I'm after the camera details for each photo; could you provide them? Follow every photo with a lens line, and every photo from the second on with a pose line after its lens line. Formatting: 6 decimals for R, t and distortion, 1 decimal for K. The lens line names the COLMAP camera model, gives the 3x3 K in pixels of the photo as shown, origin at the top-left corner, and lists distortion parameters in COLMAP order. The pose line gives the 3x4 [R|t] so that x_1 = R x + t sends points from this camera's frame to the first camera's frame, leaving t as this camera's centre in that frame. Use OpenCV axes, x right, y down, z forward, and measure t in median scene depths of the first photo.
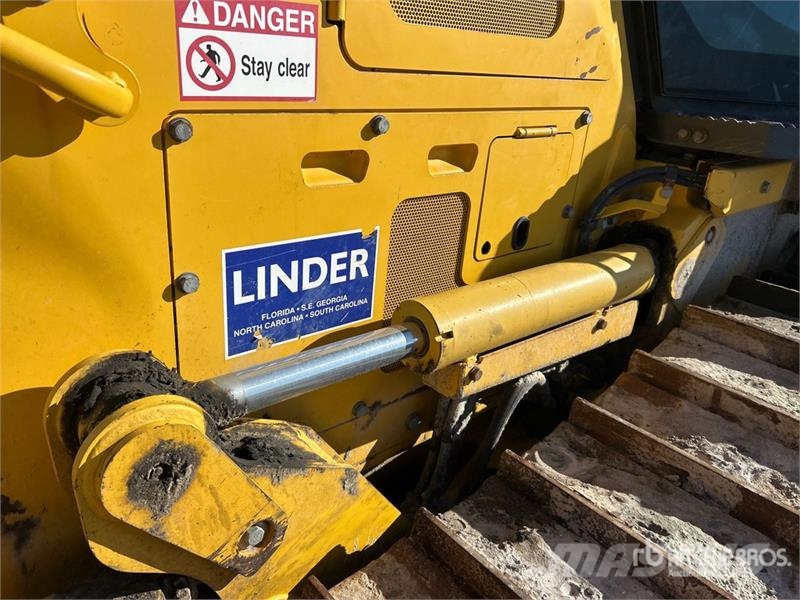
lens RADIAL K [[600.4, 0, 406.4], [0, 600.4, 292.8], [0, 0, 1]] dist [0.083490, -0.110741]
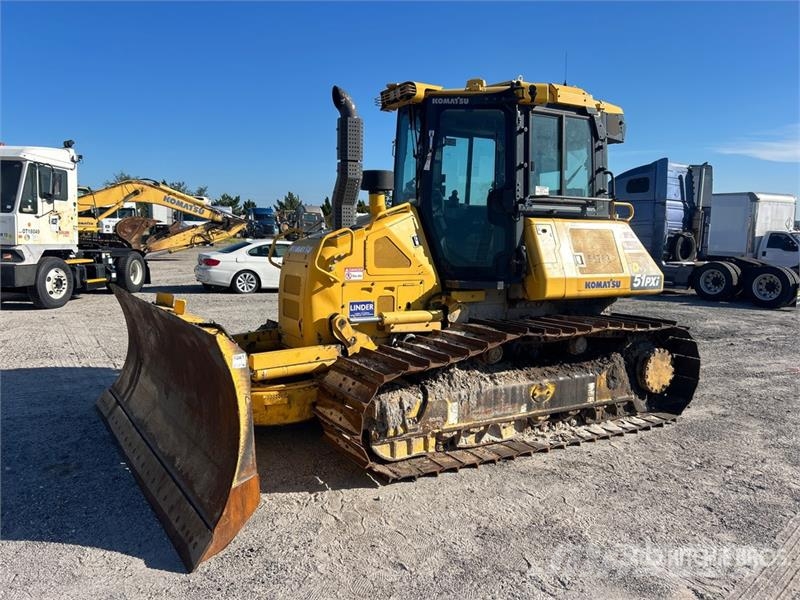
lens RADIAL K [[601.8, 0, 396.3], [0, 601.8, 297.3], [0, 0, 1]] dist [0.083953, -0.114968]
pose [[0.983289, -0.047662, -0.175701, 1.172957], [-0.007169, 0.954236, -0.298969, 1.584377], [0.181910, 0.295233, 0.937948, -4.378708]]
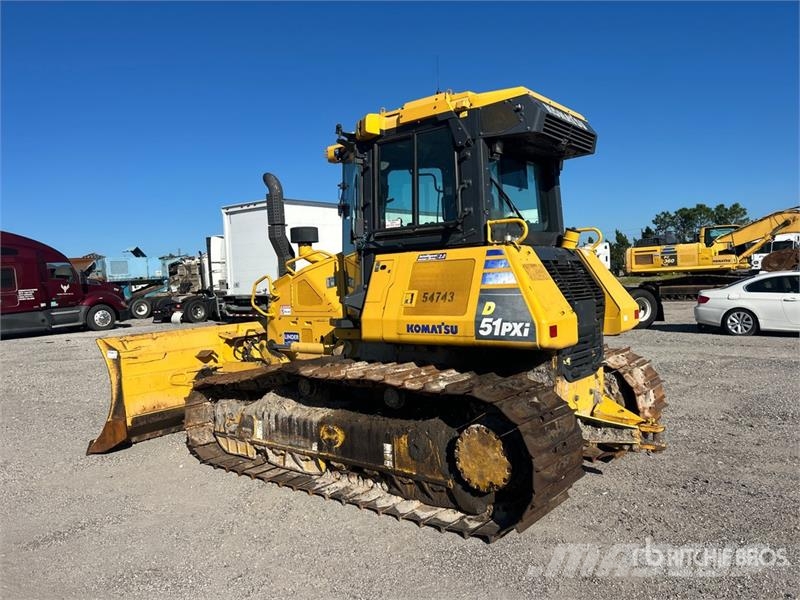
lens RADIAL K [[600.4, 0, 406.4], [0, 600.4, 292.8], [0, 0, 1]] dist [0.083490, -0.110741]
pose [[0.196078, -0.069859, -0.978097, 7.178372], [-0.328687, 0.935073, -0.132678, -0.017928], [0.923860, 0.347503, 0.160386, 0.875833]]
